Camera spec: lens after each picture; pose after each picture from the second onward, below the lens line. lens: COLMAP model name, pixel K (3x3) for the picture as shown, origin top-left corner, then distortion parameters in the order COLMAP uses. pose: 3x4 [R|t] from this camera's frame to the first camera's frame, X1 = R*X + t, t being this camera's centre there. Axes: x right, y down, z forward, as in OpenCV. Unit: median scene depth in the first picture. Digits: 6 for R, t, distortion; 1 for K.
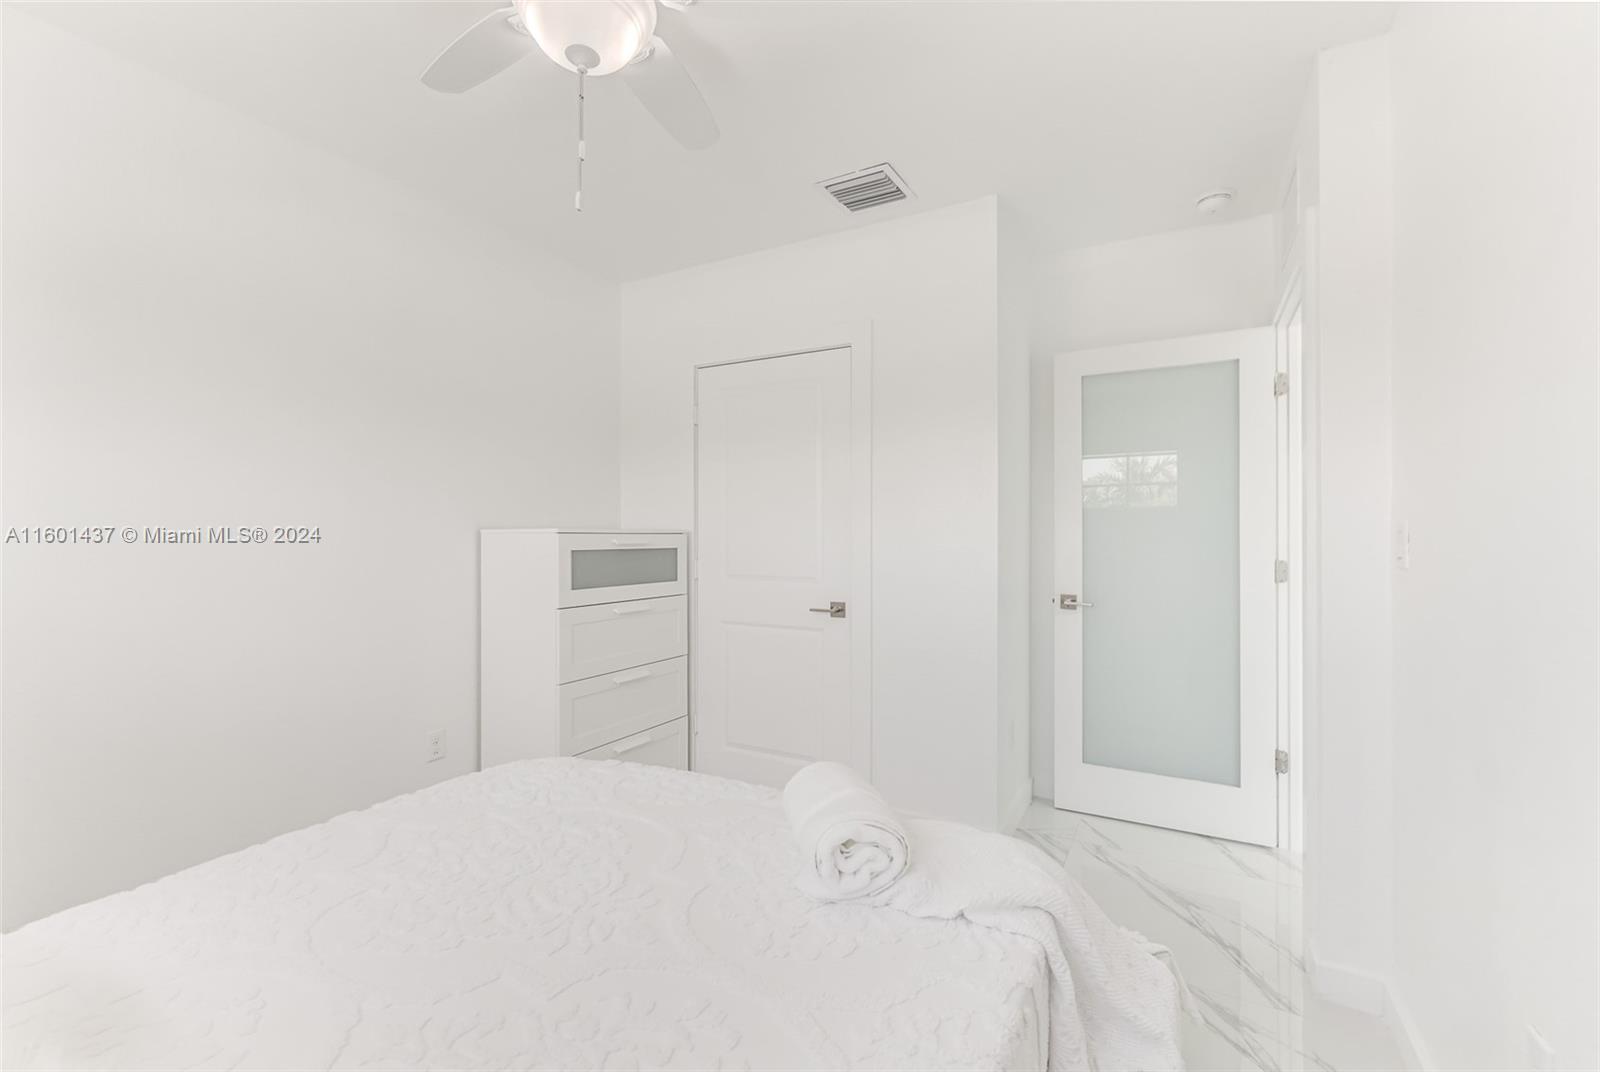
lens RADIAL K [[686.2, 0, 801.1], [0, 686.2, 533.7], [0, 0, 1]] dist [-0.000441, -0.000019]
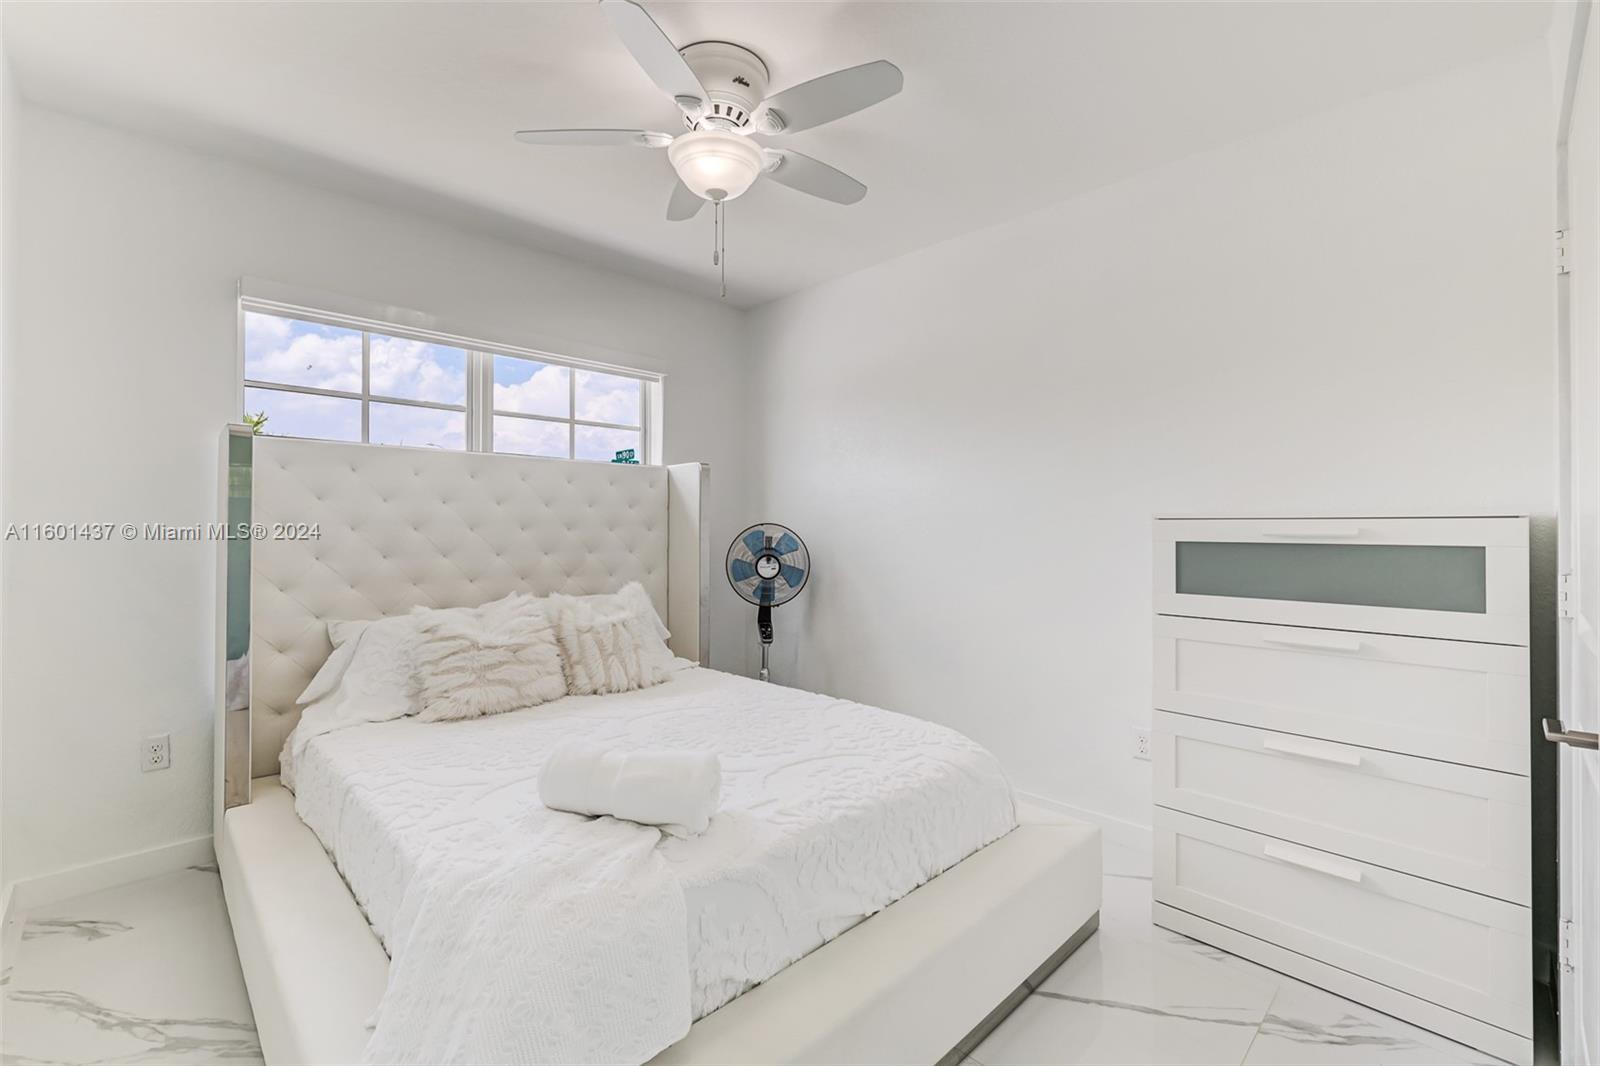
lens RADIAL K [[686.2, 0, 800.3], [0, 686.2, 527.0], [0, 0, 1]] dist [-0.000441, -0.000019]
pose [[-0.265222, 0.000036, -0.964187, 0.499283], [-0.004174, 0.999991, 0.001185, 0.009020], [0.964178, 0.004339, -0.265220, 0.776313]]
